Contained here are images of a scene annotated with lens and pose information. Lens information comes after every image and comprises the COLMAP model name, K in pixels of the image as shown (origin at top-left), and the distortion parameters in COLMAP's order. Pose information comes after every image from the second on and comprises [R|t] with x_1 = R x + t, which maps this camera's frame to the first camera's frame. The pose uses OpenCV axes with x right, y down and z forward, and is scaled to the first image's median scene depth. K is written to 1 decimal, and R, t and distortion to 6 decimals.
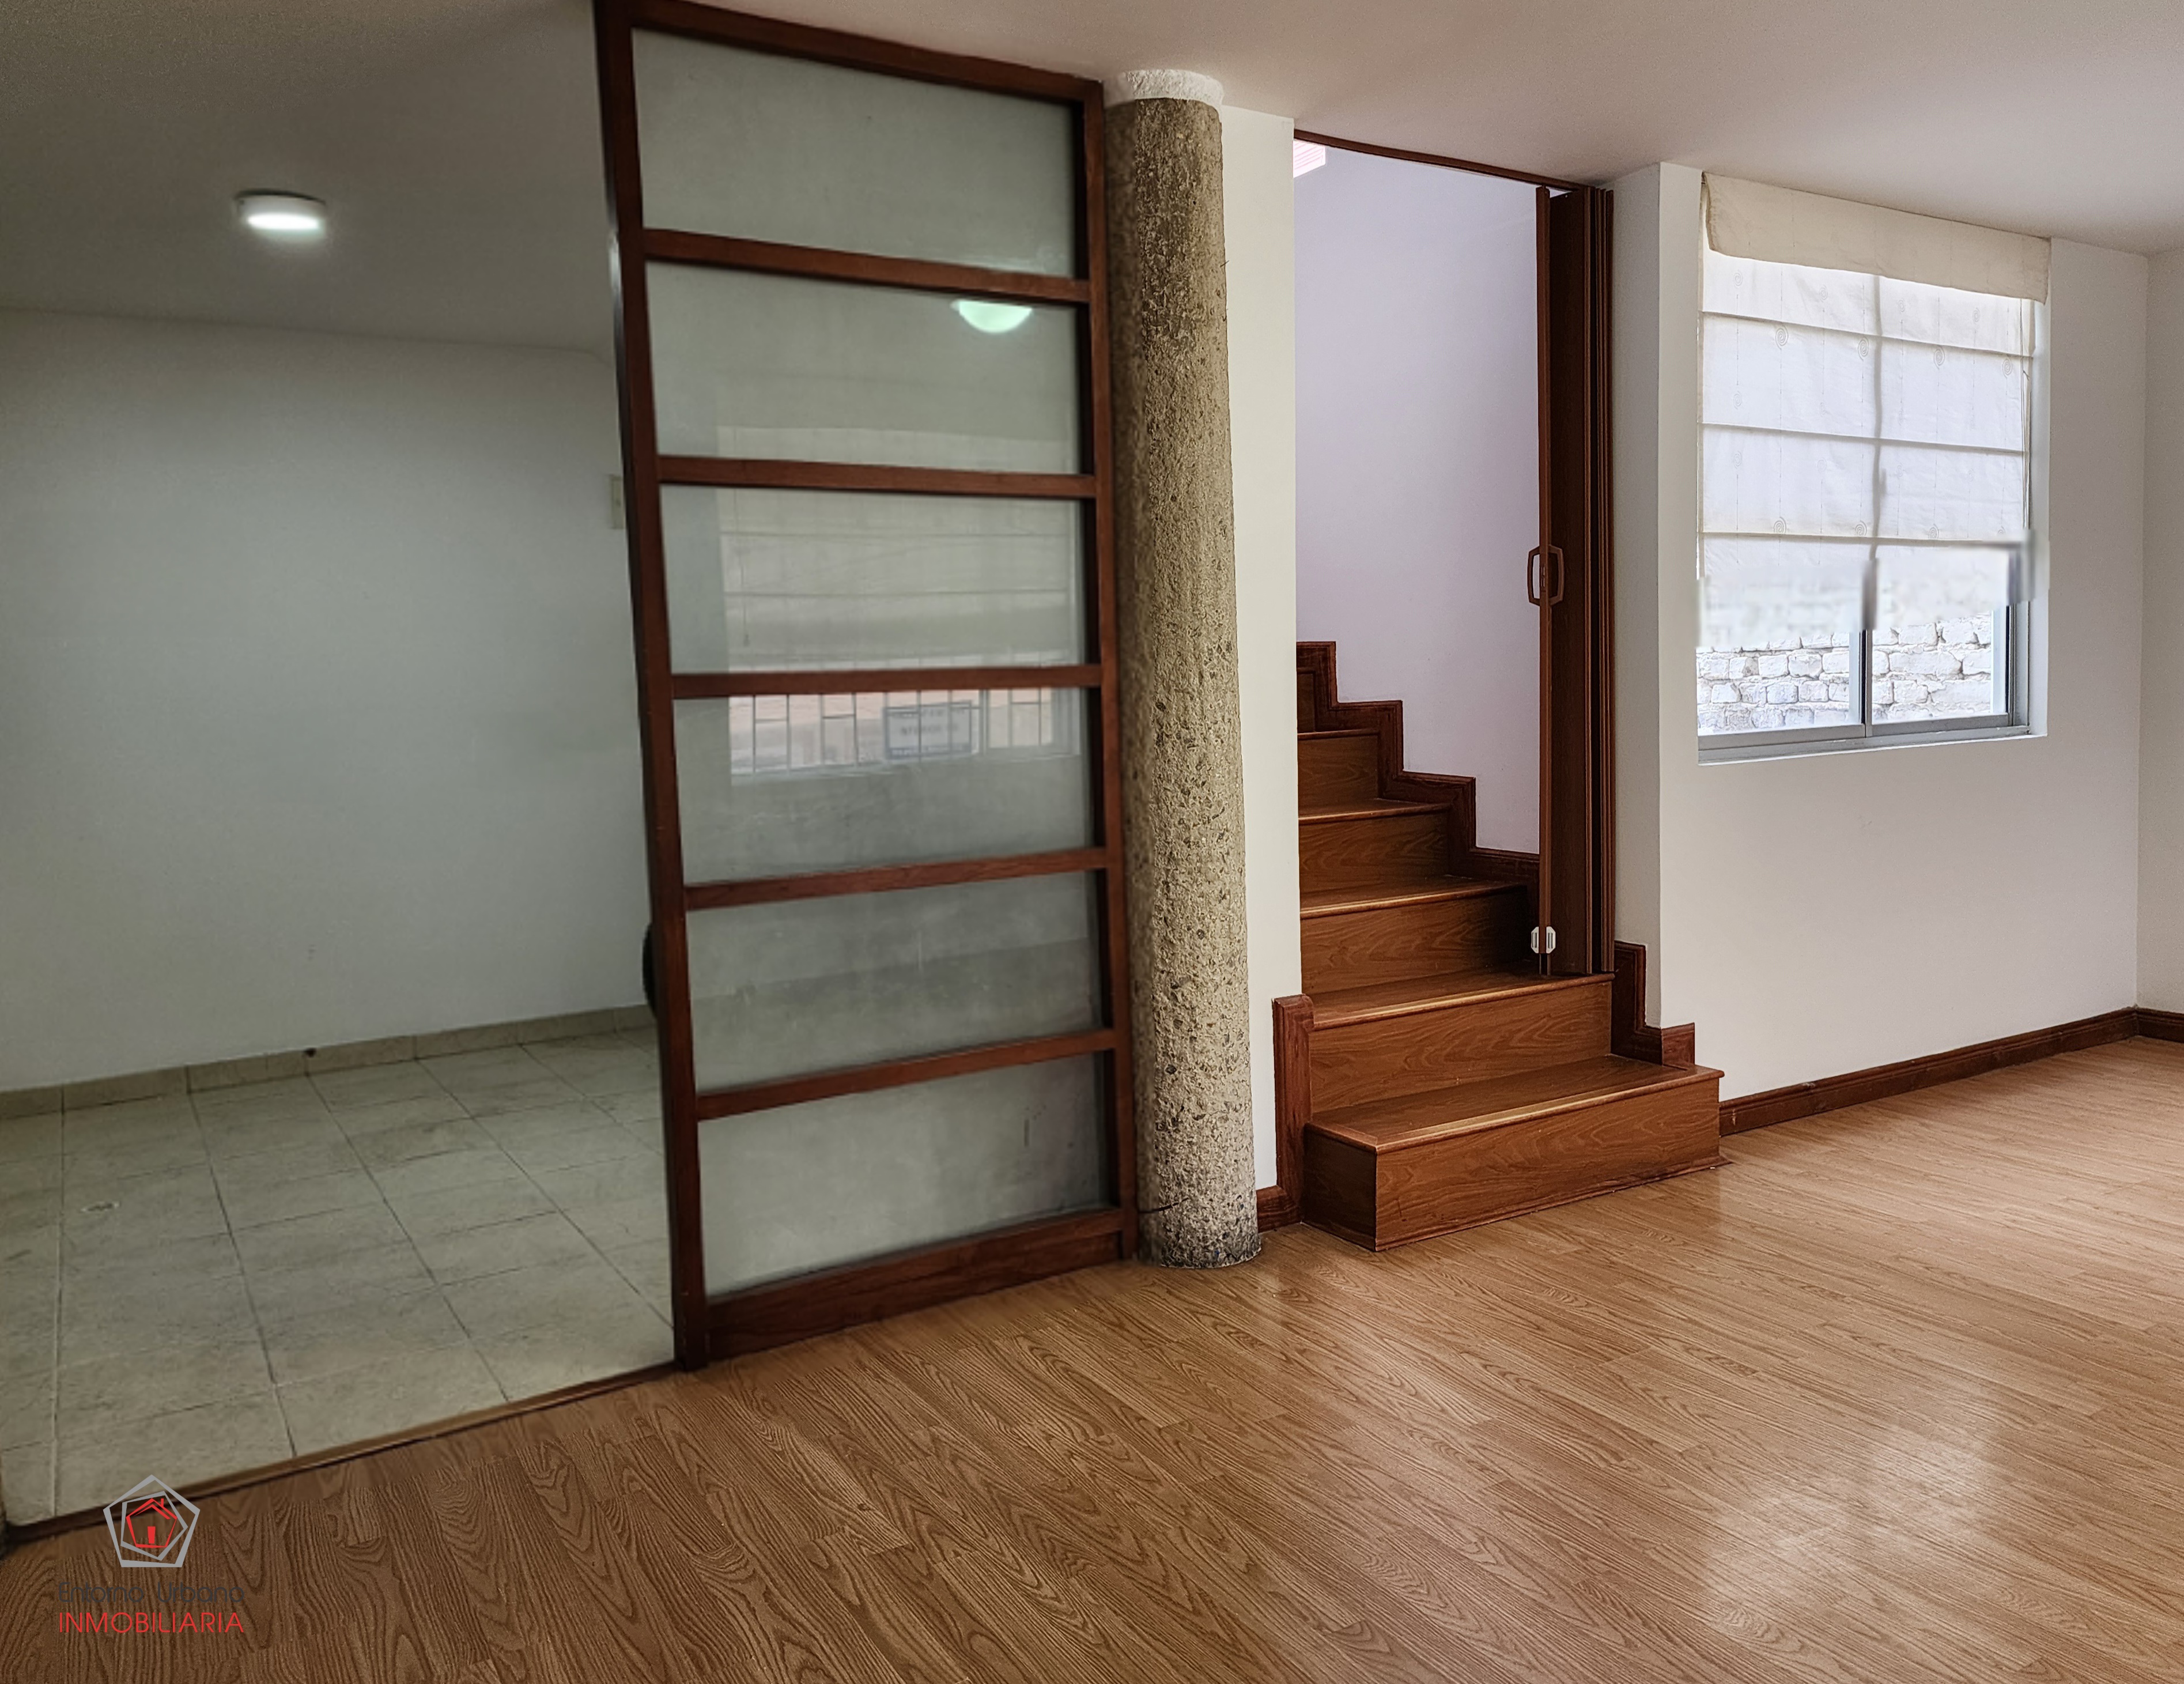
lens RADIAL K [[1592.5, 0, 1068.8], [0, 1592.5, 807.7], [0, 0, 1]] dist [0.169868, -0.231728]
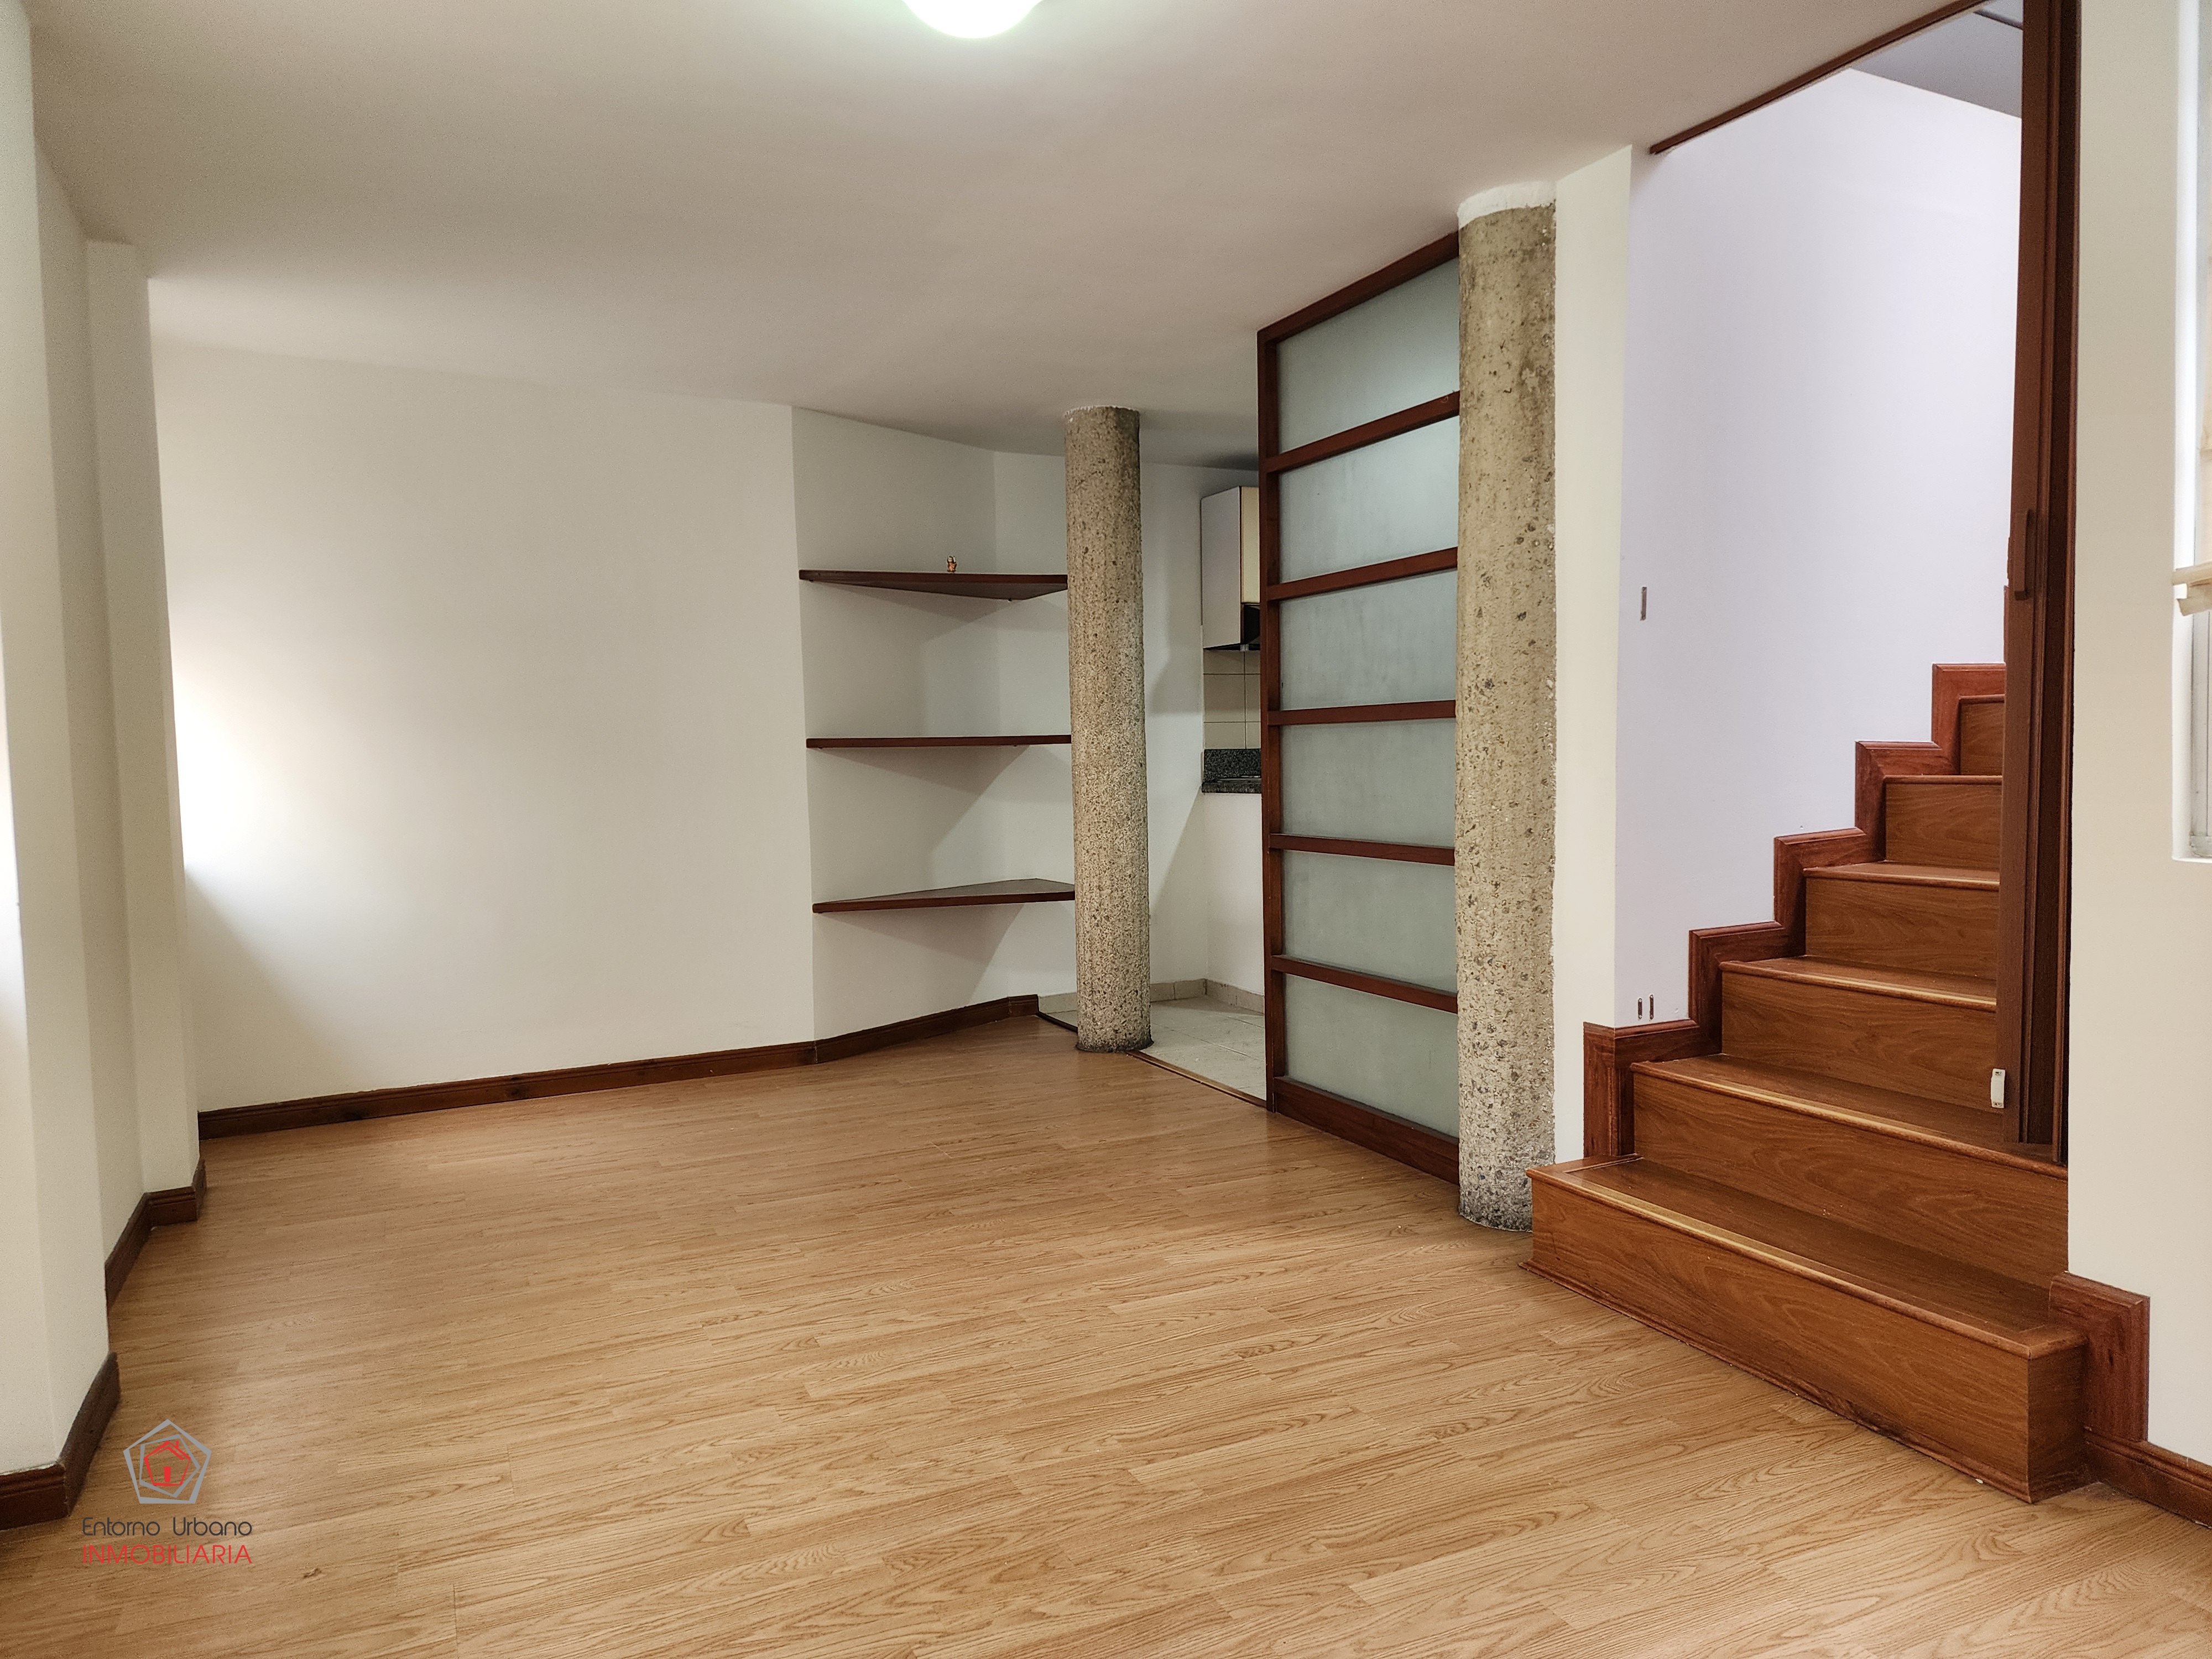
lens RADIAL K [[1499.7, 0, 1106.7], [0, 1499.7, 845.5], [0, 0, 1]] dist [0.100866, -0.002764]
pose [[-0.097826, 0.094626, -0.990695, 1.150364], [-0.055183, 0.993422, 0.100335, -0.076317], [0.993672, 0.064485, -0.091960, 0.804857]]
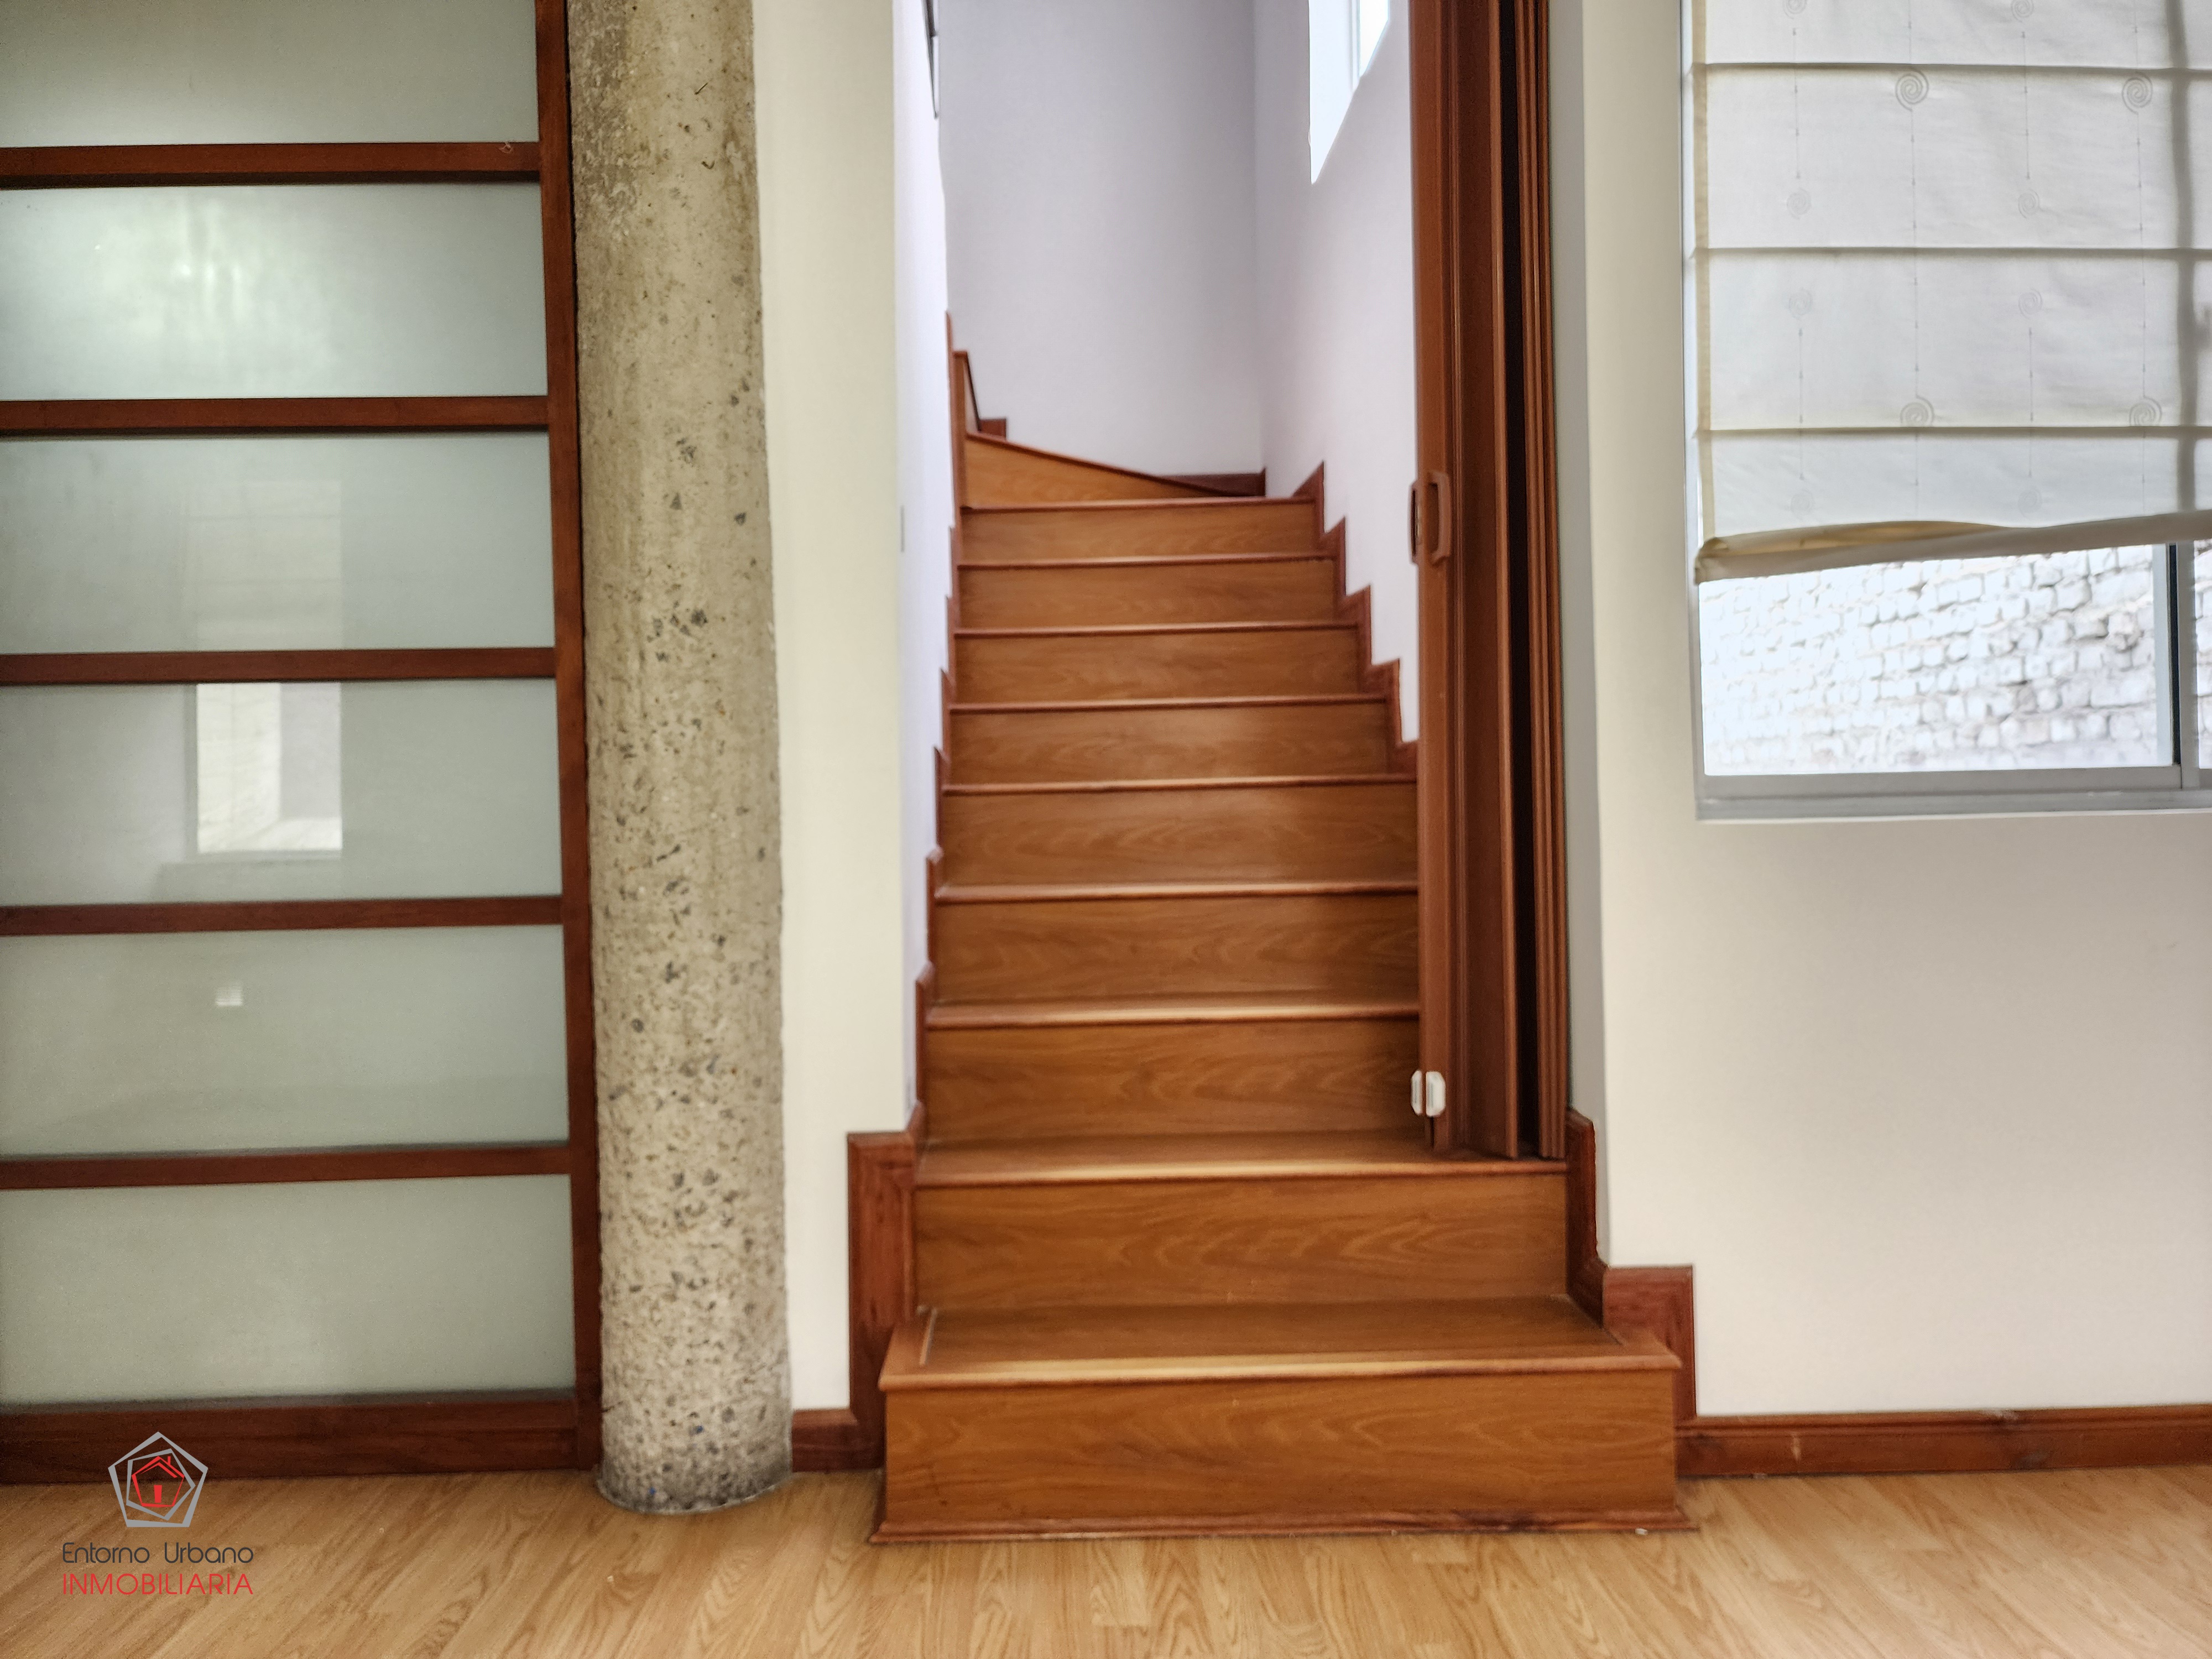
lens RADIAL K [[1526.8, 0, 1101.5], [0, 1526.8, 804.9], [0, 0, 1]] dist [0.080005, -0.088530]
pose [[0.866594, 0.017330, -0.498714, 0.569247], [-0.047084, 0.997778, -0.047145, 0.004825], [0.496788, 0.064337, 0.865484, 0.489016]]
